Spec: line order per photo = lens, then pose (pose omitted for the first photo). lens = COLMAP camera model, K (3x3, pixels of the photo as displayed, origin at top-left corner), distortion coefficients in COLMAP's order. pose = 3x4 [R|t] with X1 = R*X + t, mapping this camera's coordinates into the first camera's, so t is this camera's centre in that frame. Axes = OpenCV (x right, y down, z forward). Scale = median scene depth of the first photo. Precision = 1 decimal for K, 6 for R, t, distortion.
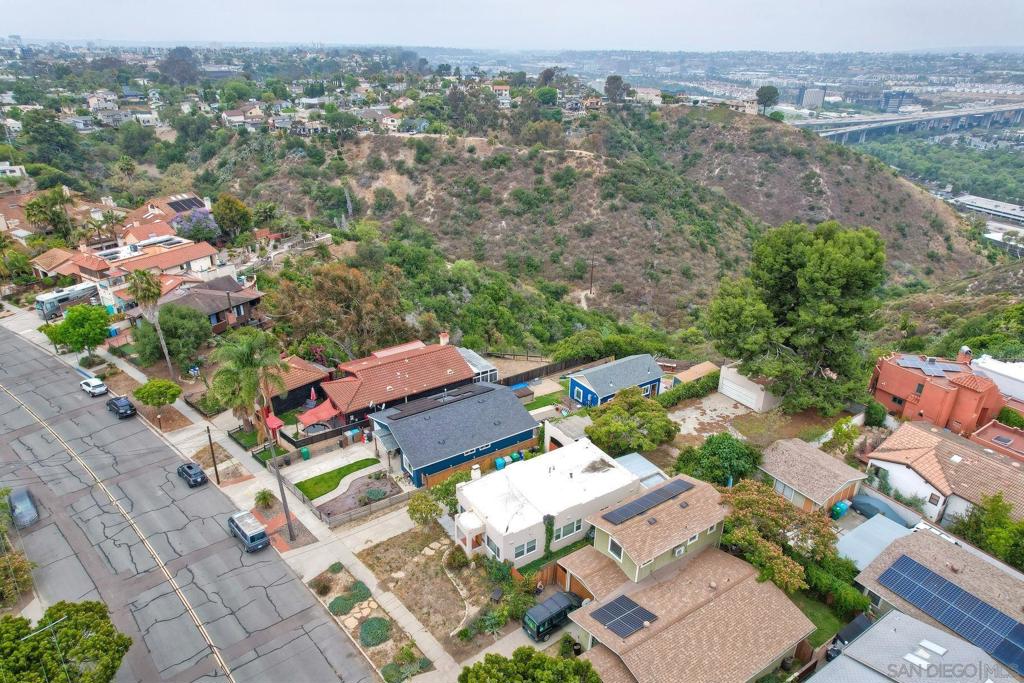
lens RADIAL K [[657.2, 0, 511.7], [0, 657.2, 344.7], [0, 0, 1]] dist [-0.075356, 0.064250]
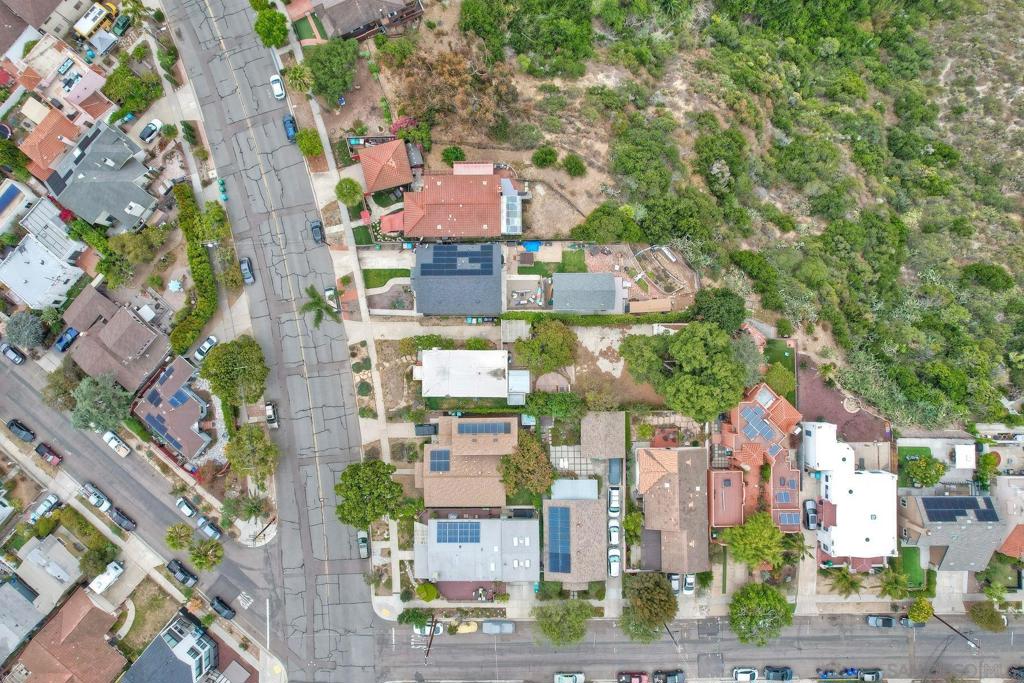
lens RADIAL K [[630.3, 0, 494.6], [0, 630.3, 326.0], [0, 0, 1]] dist [-0.031610, 0.000008]
pose [[0.839270, 0.542884, -0.030049, 0.022813], [-0.213451, 0.379806, 0.900103, -0.317725], [0.500064, -0.749016, 0.434639, 0.074181]]
